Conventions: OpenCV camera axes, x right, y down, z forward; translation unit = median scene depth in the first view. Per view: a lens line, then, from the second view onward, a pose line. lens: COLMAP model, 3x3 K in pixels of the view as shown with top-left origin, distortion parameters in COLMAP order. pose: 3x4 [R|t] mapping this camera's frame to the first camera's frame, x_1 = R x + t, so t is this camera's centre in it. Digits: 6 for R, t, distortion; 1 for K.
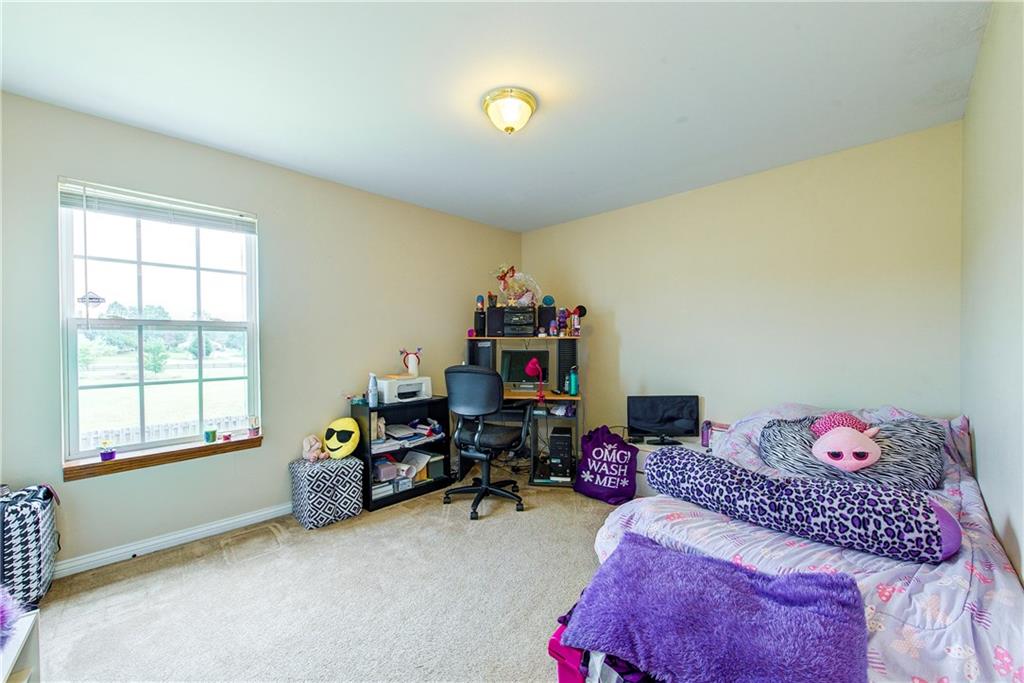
lens RADIAL K [[396.5, 0, 511.7], [0, 396.5, 344.6], [0, 0, 1]] dist [0.001839, -0.000276]
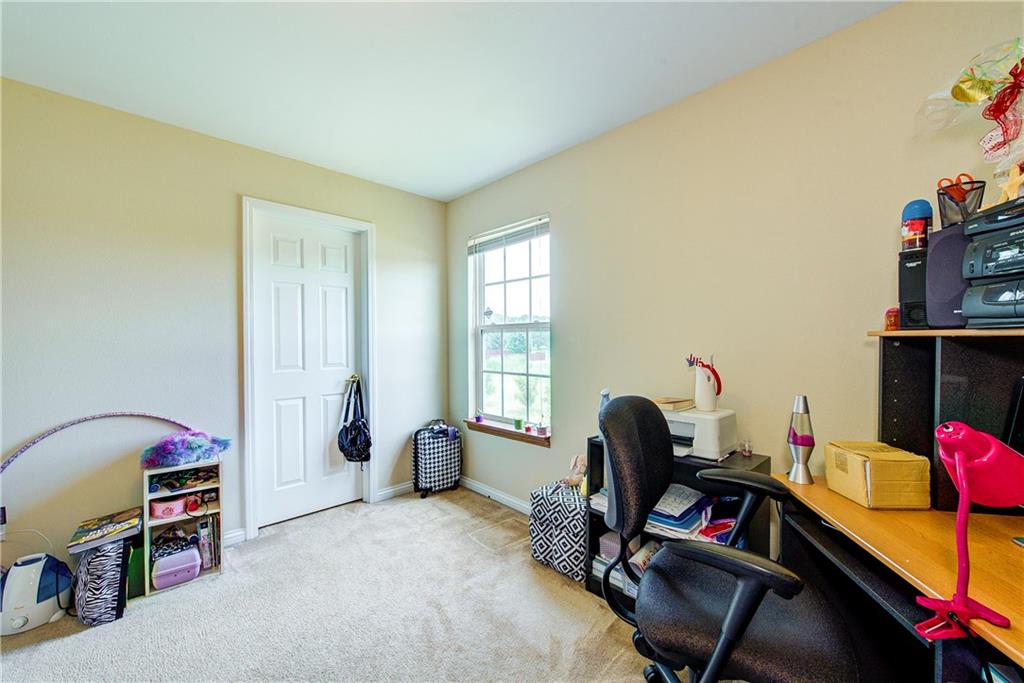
lens RADIAL K [[396.5, 0, 511.7], [0, 396.5, 344.6], [0, 0, 1]] dist [0.001839, -0.000276]
pose [[-0.030688, 0.017011, -0.999384, 0.340675], [-0.002182, 0.999852, 0.017086, -0.016230], [0.999527, 0.002705, -0.030646, 0.912771]]
